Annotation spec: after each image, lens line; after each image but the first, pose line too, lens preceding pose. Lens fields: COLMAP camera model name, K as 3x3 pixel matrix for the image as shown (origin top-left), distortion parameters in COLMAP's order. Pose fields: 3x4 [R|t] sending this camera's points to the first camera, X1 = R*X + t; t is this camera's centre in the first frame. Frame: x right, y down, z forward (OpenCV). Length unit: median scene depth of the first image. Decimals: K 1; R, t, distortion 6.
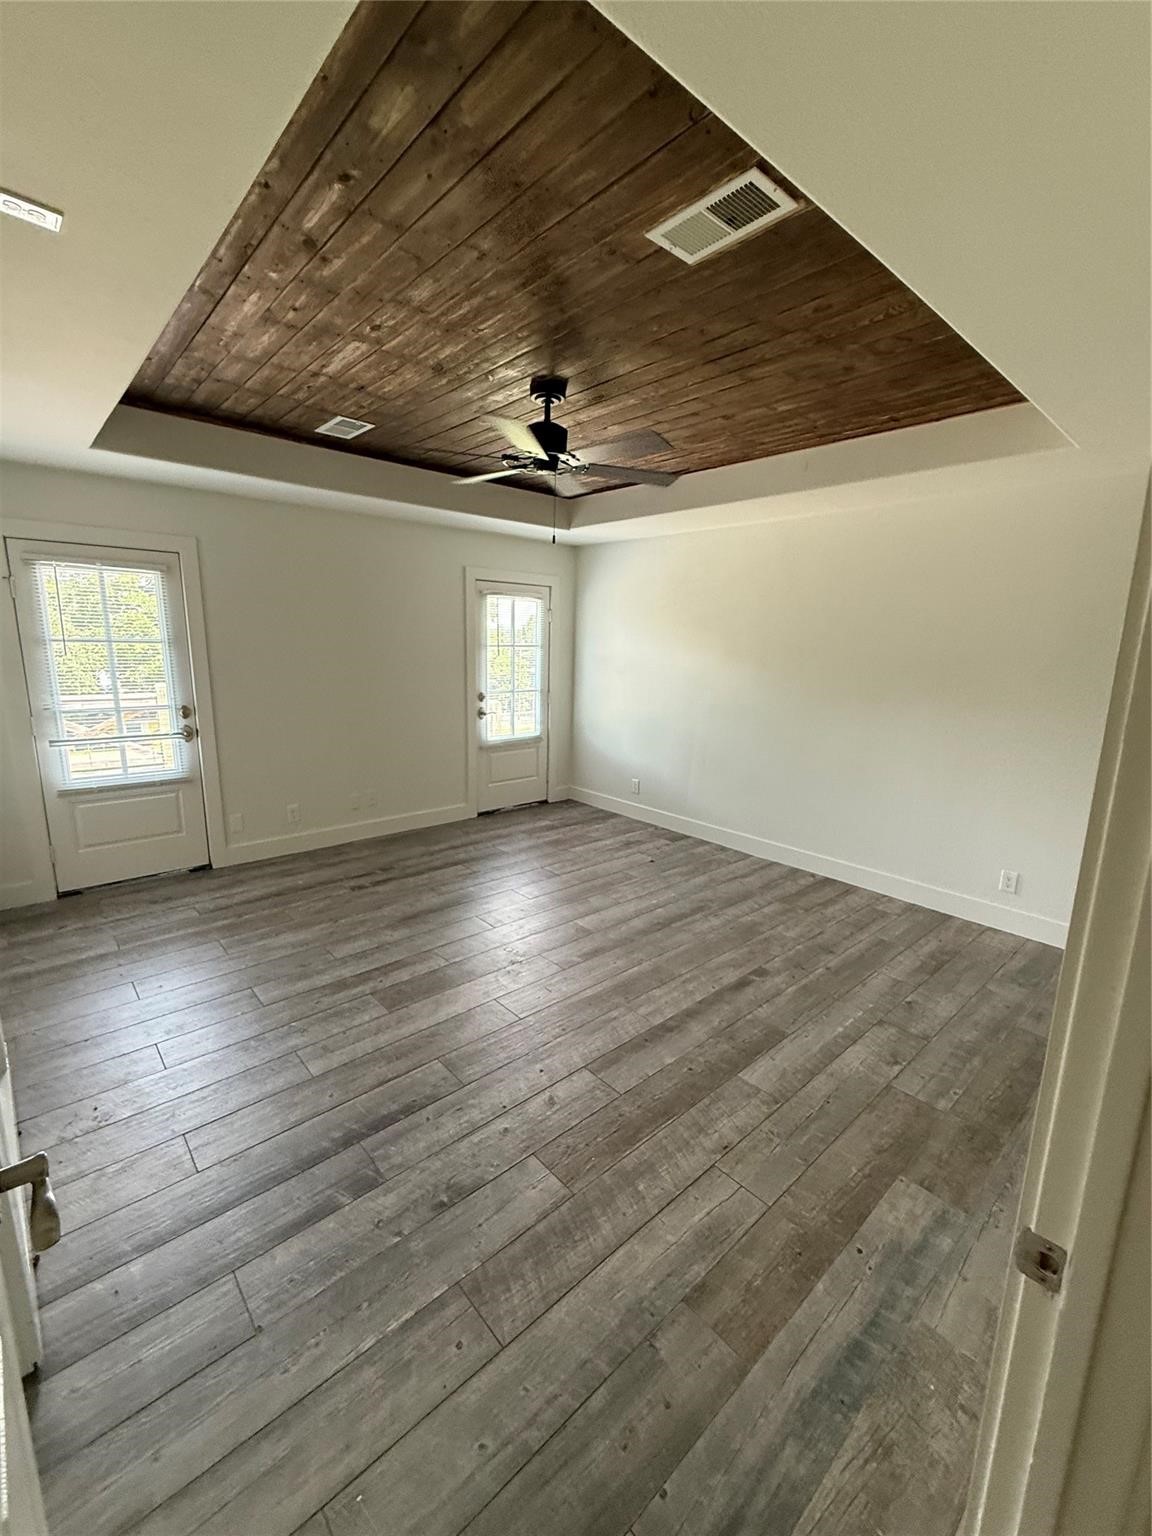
lens RADIAL K [[632.8, 0, 580.2], [0, 632.8, 764.3], [0, 0, 1]] dist [-0.003850, -0.000260]
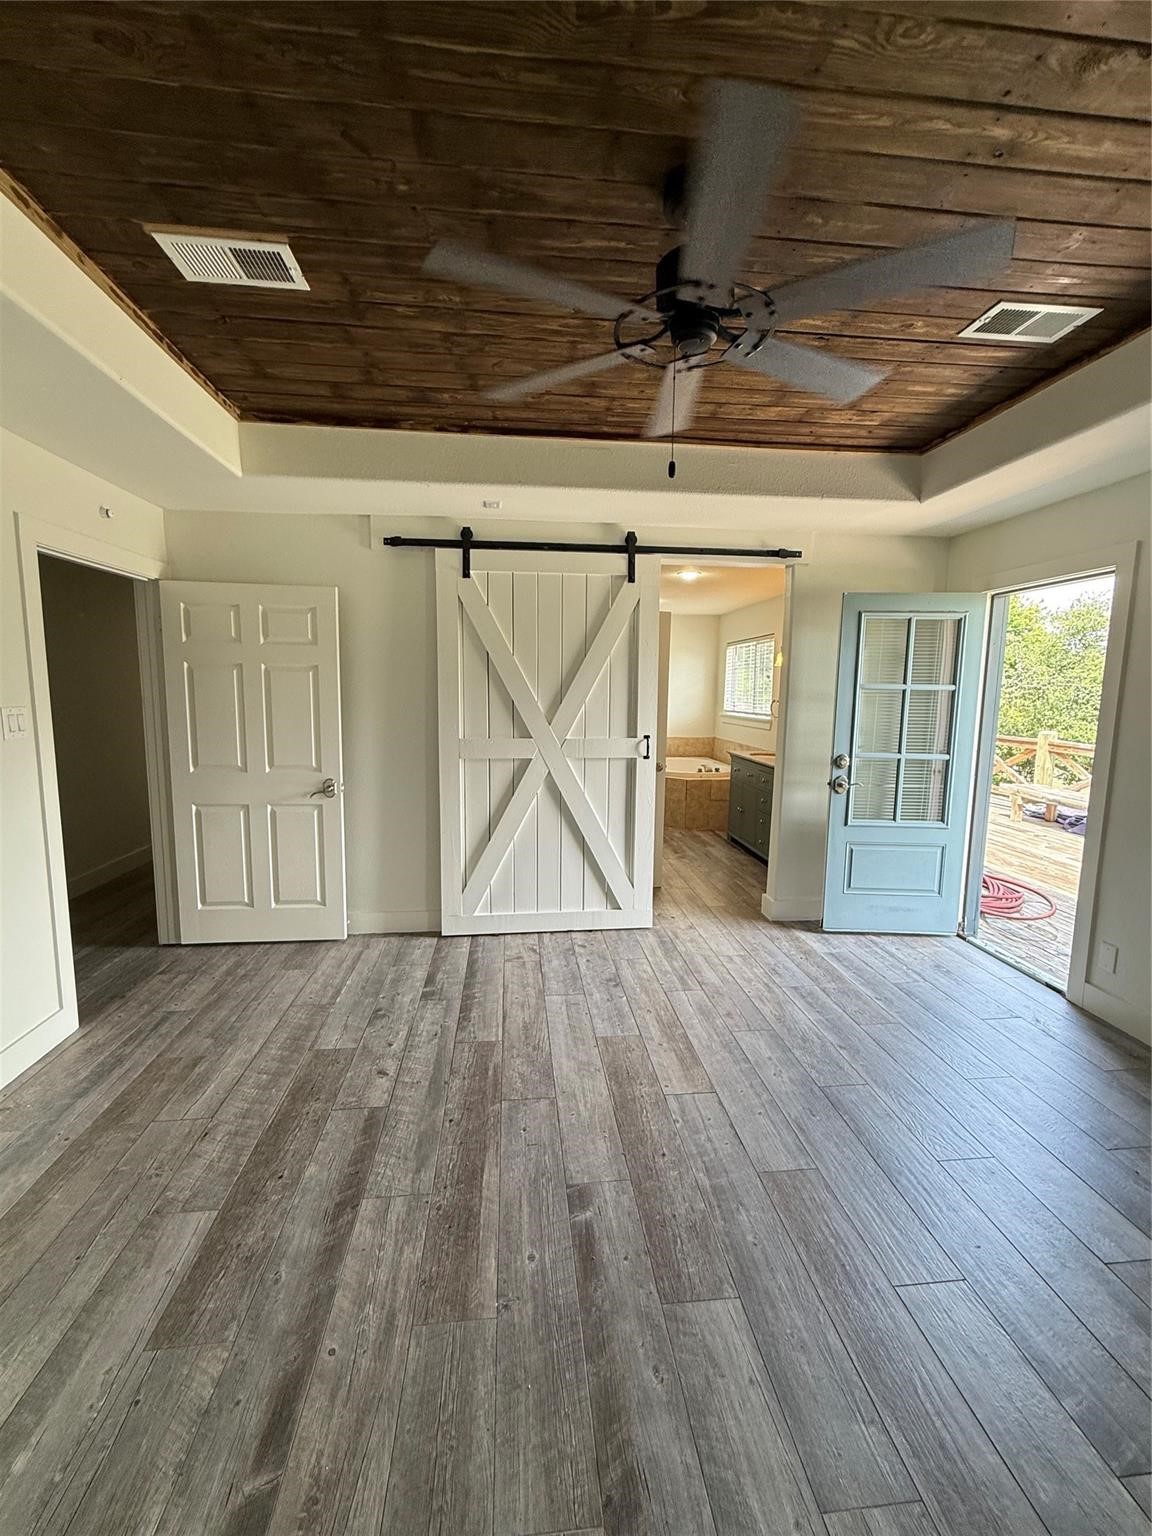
lens RADIAL K [[632.8, 0, 571.5], [0, 632.8, 768.2], [0, 0, 1]] dist [-0.003850, -0.000260]
pose [[-0.589284, 0.070026, -0.804886, 0.567498], [-0.180898, 0.959507, 0.215920, -0.256569], [0.787414, 0.272841, -0.552754, 1.600136]]
